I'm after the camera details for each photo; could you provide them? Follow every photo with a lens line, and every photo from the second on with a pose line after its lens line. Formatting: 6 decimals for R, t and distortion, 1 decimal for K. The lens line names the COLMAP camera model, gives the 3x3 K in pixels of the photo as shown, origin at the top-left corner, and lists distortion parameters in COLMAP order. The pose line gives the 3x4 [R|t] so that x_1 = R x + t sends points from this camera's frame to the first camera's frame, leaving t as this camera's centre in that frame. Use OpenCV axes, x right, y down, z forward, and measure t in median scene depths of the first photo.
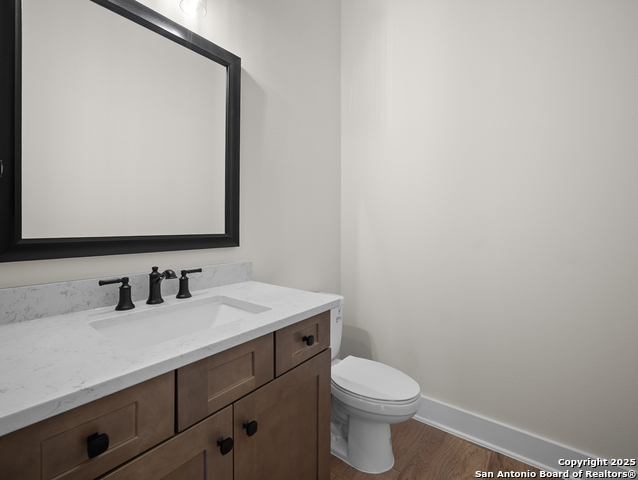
lens RADIAL K [[286.3, 0, 318.6], [0, 286.3, 230.9], [0, 0, 1]] dist [-0.000477, 0.000251]
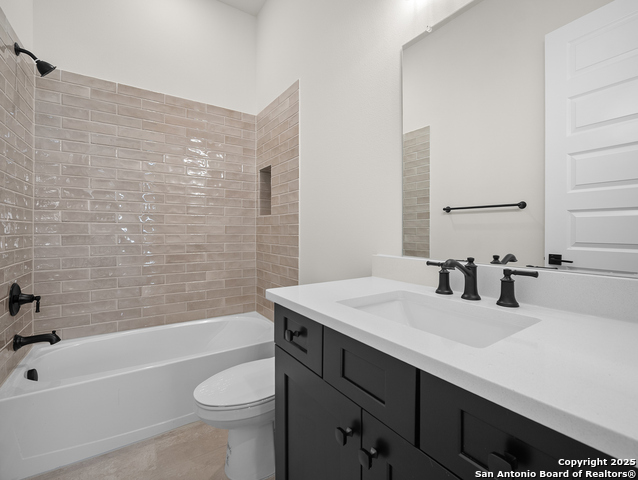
lens RADIAL K [[286.3, 0, 318.6], [0, 286.3, 230.9], [0, 0, 1]] dist [-0.000477, 0.000251]
pose [[-0.342474, 0.023827, -0.939225, 0.405705], [0.020778, 0.999626, 0.017783, 0.015057], [0.939297, -0.013425, -0.342841, 0.823733]]
